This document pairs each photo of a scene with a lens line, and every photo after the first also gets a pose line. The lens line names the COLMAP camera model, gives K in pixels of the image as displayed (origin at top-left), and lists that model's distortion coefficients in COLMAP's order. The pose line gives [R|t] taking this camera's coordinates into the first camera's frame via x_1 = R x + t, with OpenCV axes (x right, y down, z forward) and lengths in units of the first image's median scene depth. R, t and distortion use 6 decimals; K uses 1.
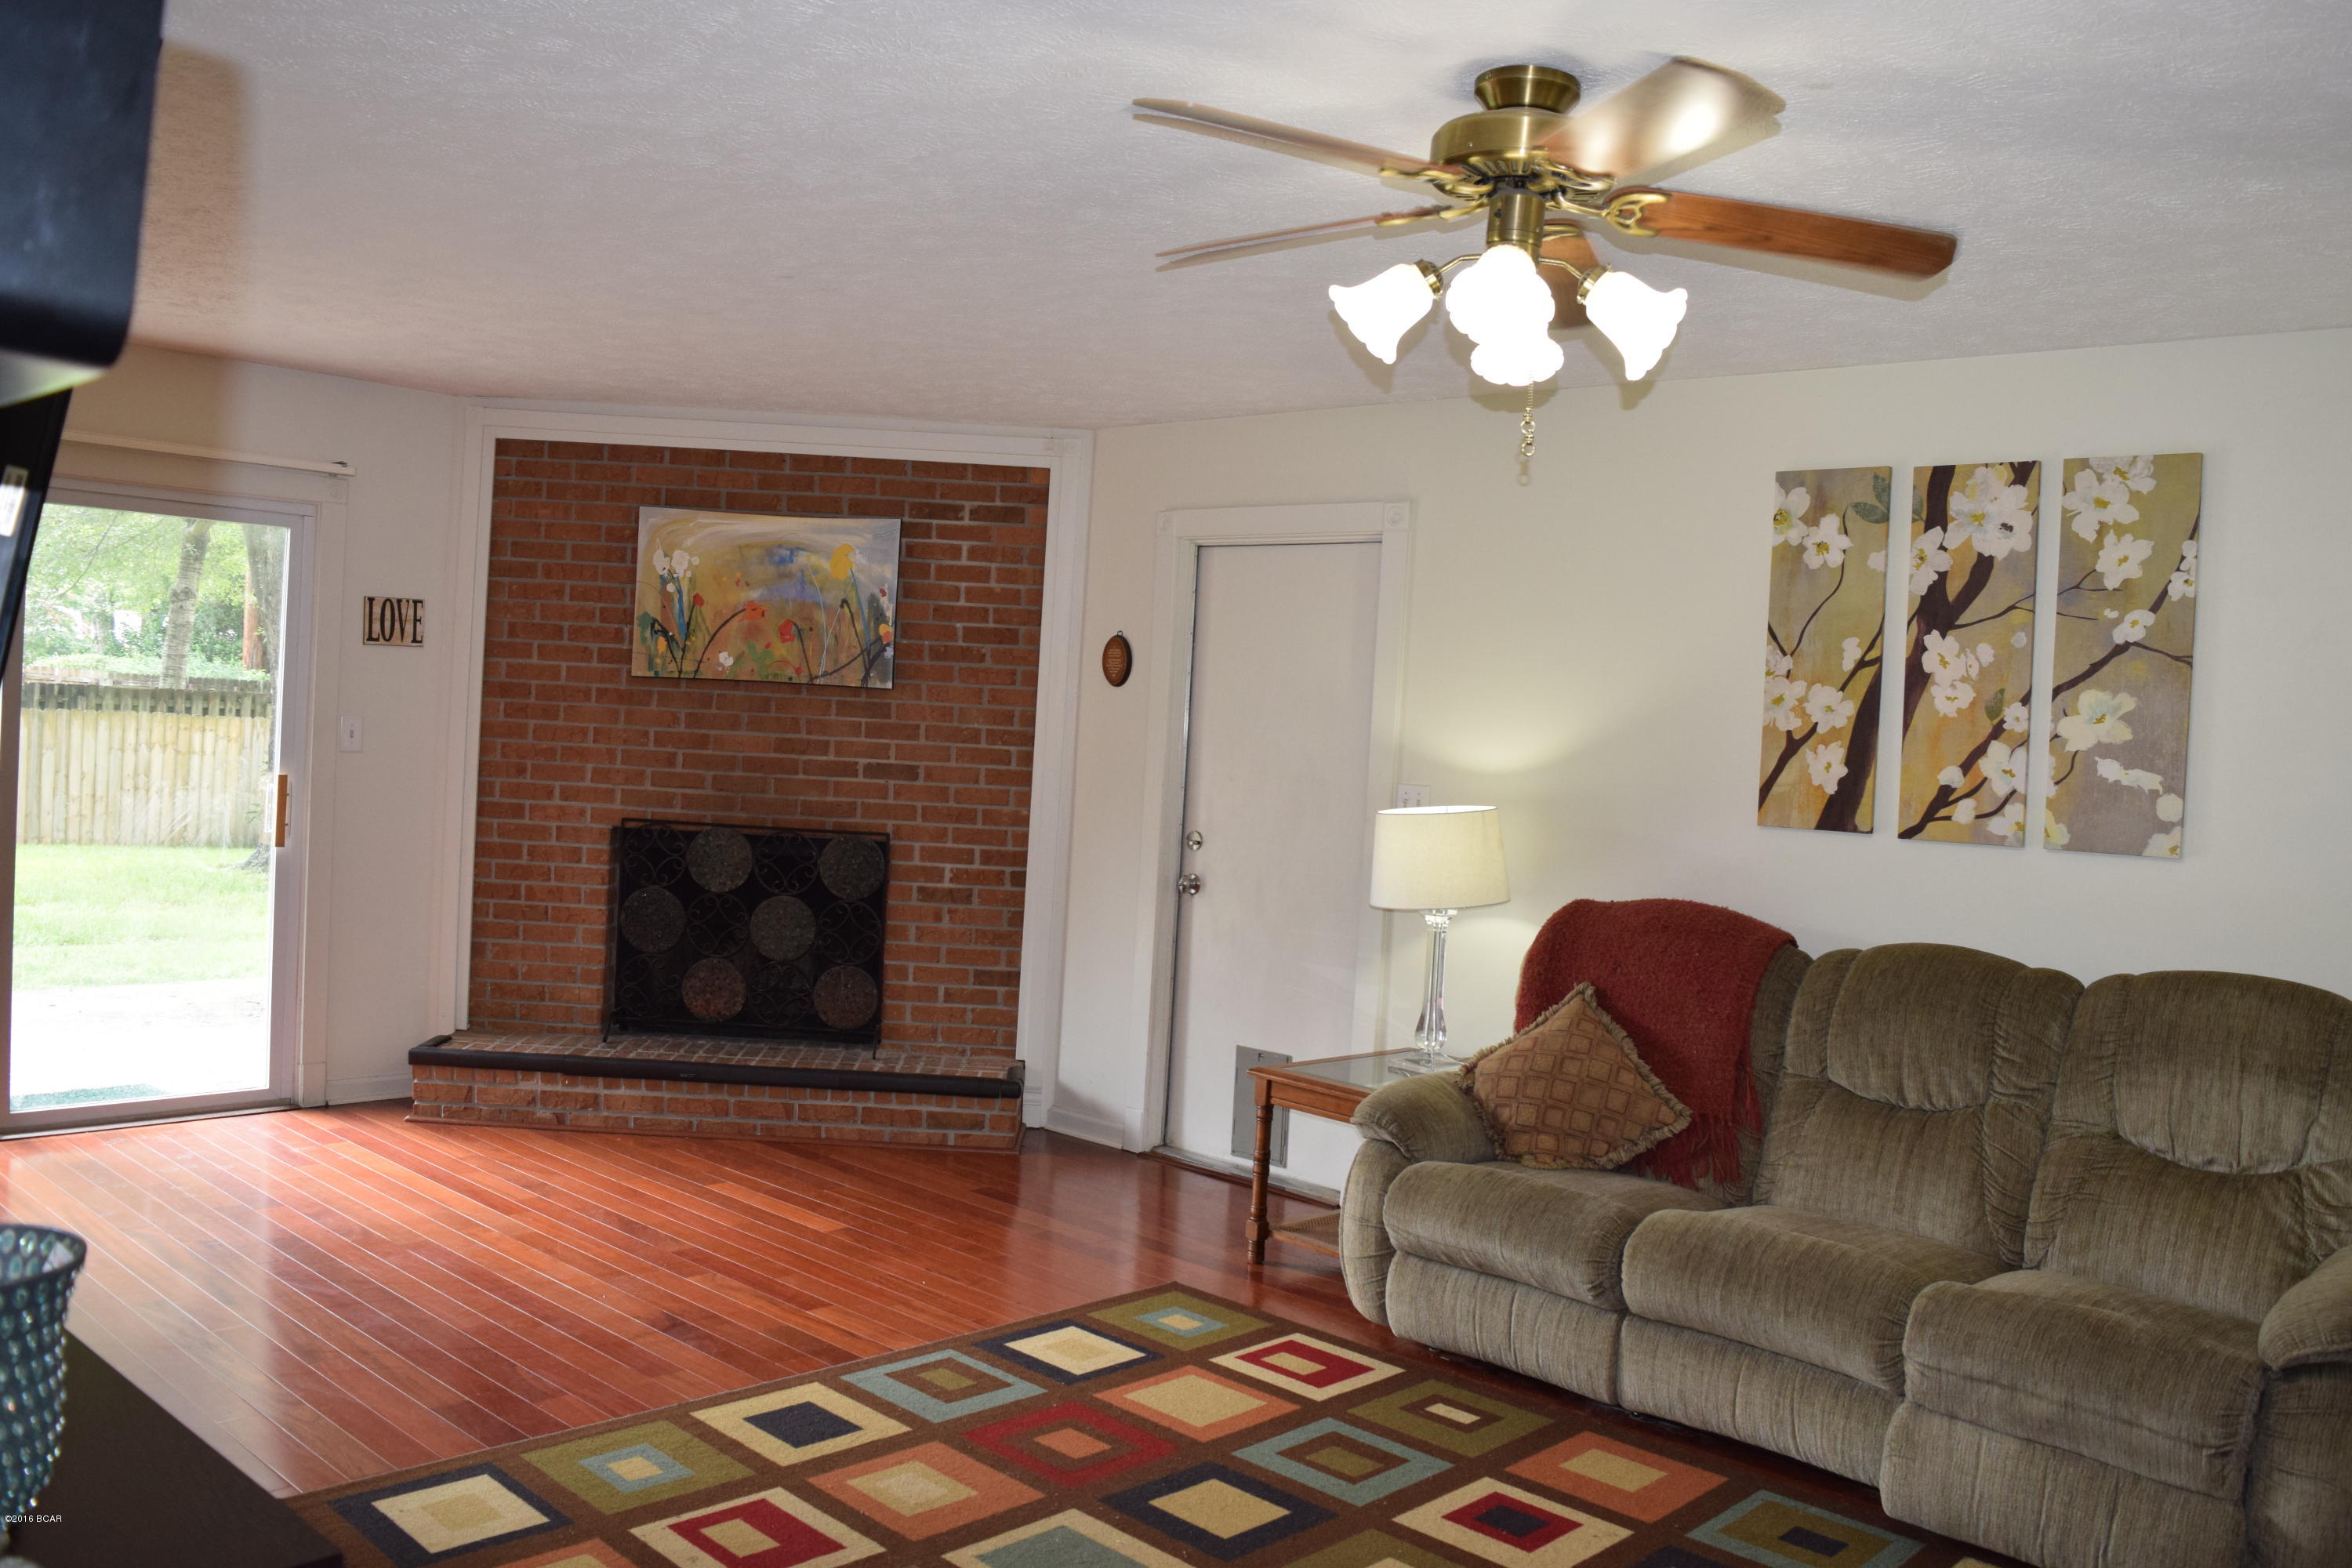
lens RADIAL K [[1864.9, 0, 1176.0], [0, 1864.9, 784.0], [0, 0, 1]] dist [-0.068179, -0.000531]
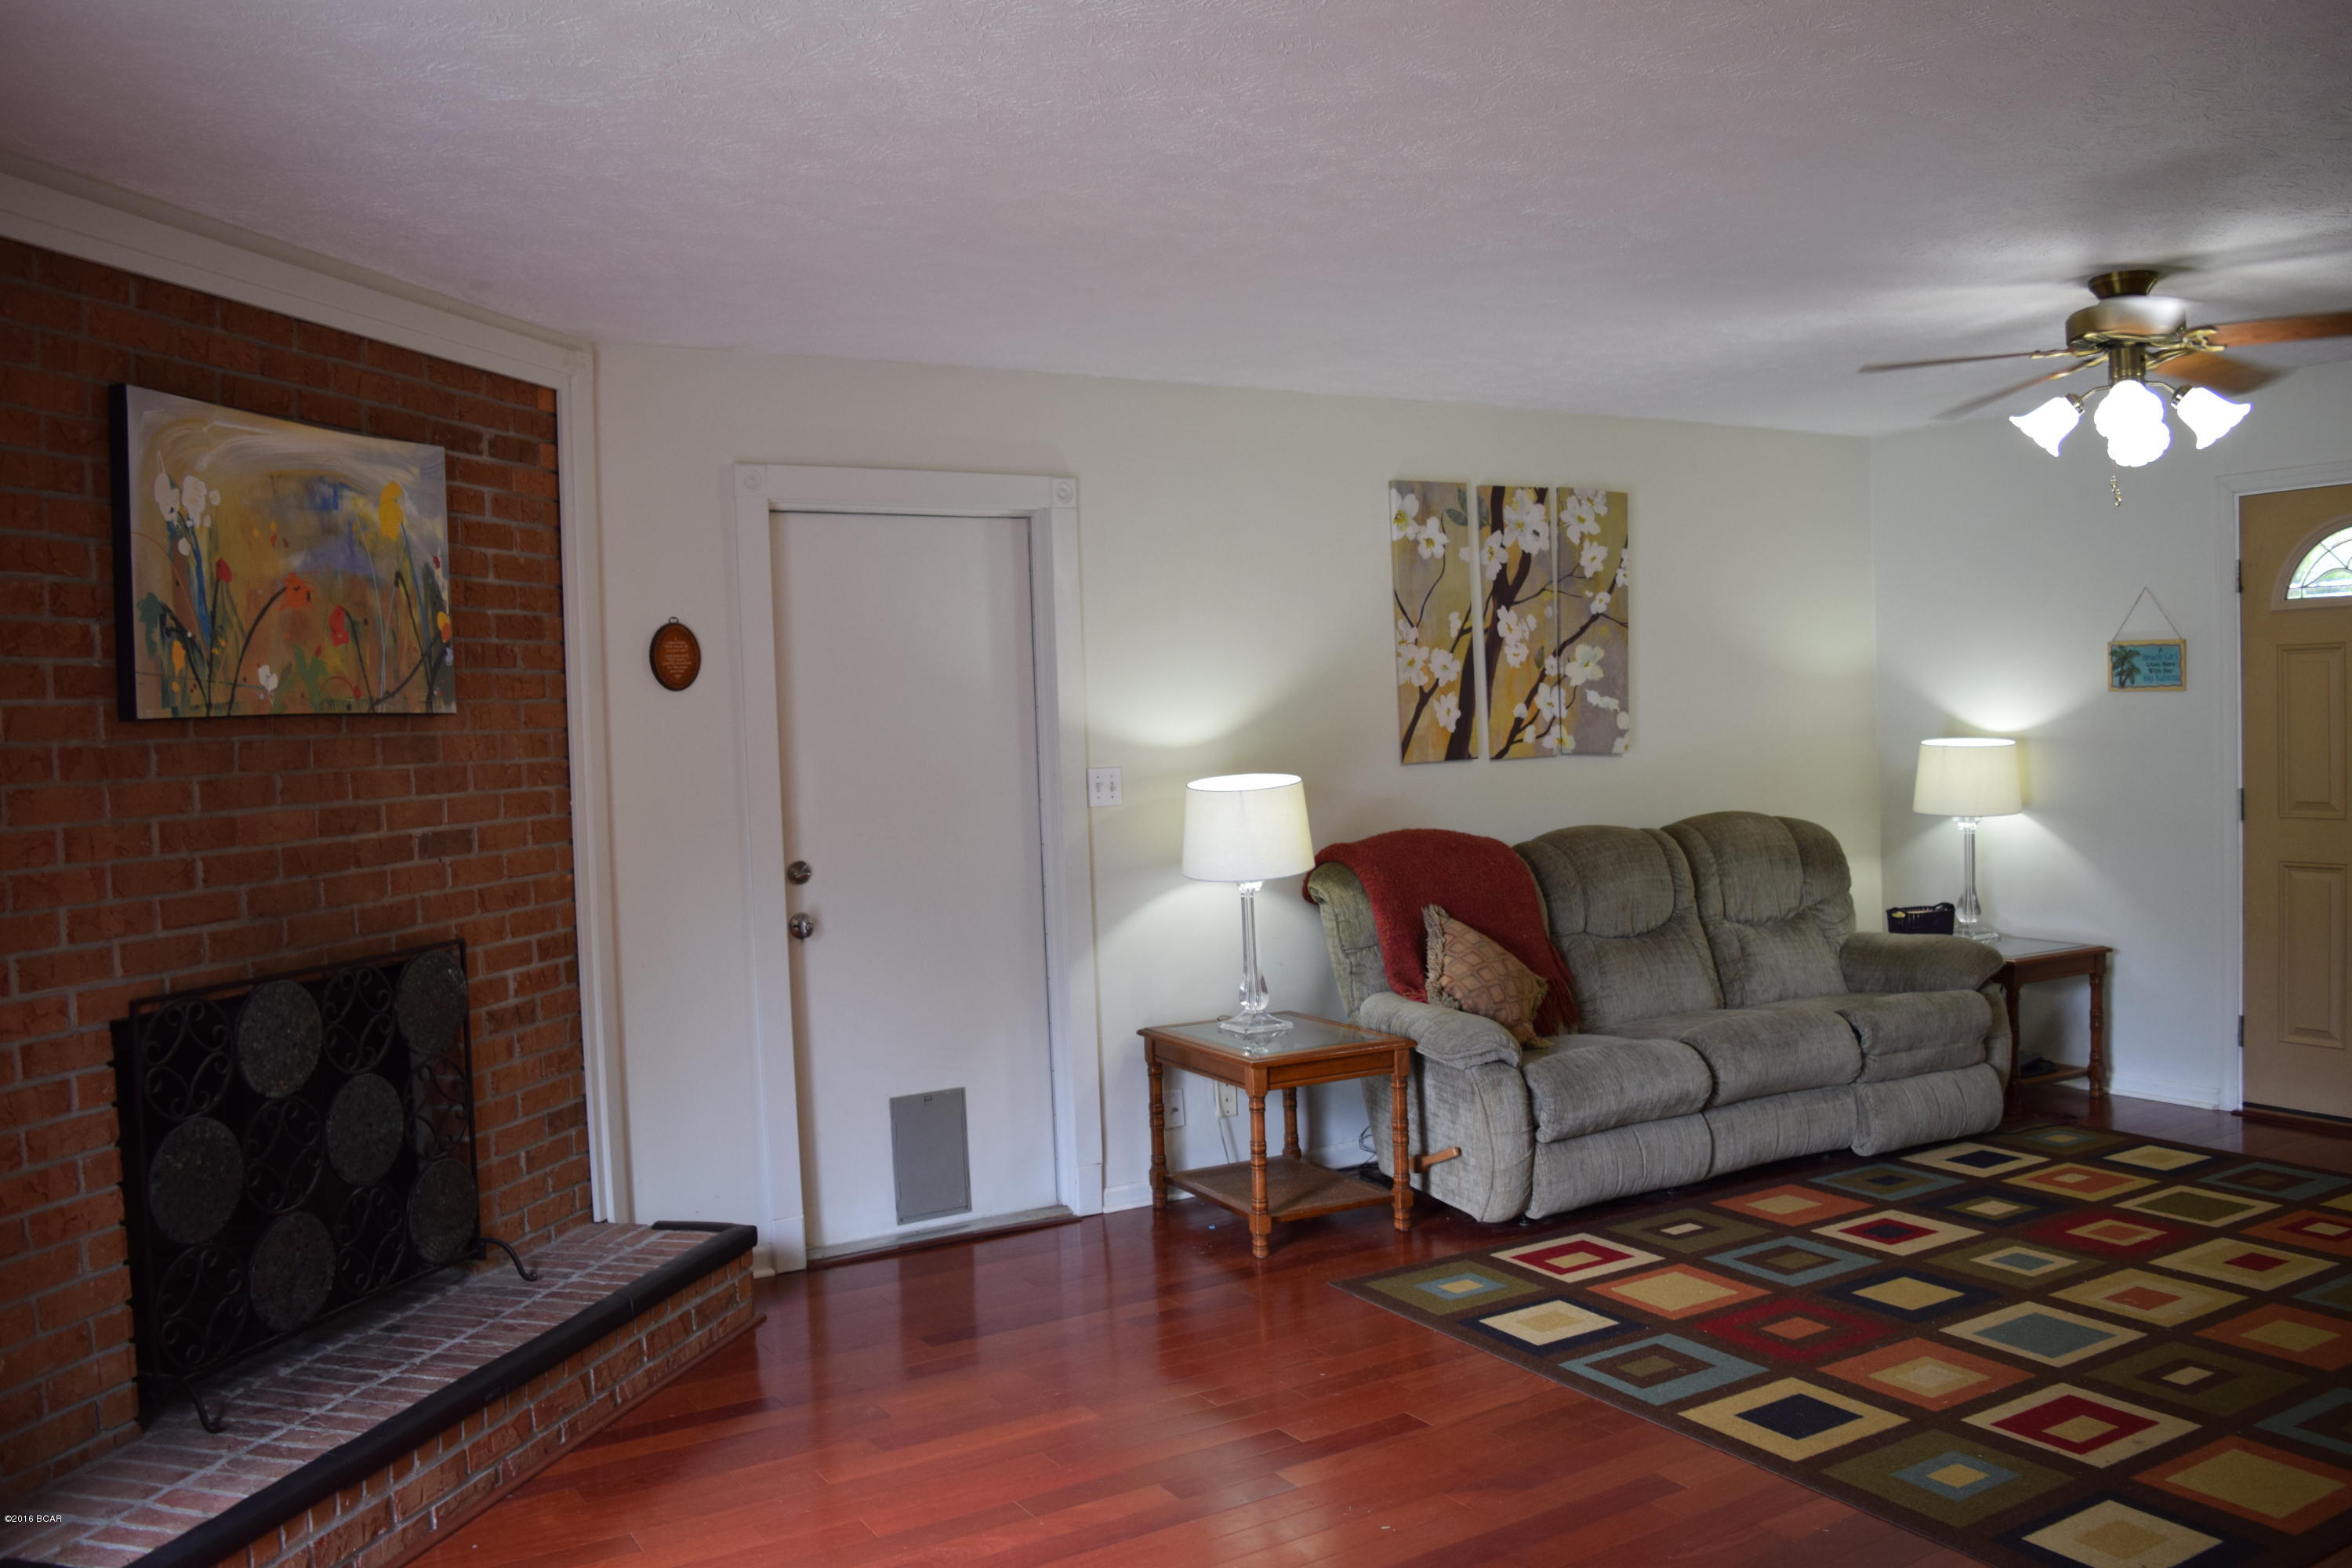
lens RADIAL K [[1838.5, 0, 1231.7], [0, 1838.5, 789.3], [0, 0, 1]] dist [-0.114197, 0.075766]
pose [[0.271726, -0.102219, 0.956931, -0.921022], [0.083888, 0.993074, 0.082259, -0.073361], [-0.958712, 0.057923, 0.278419, 0.783083]]
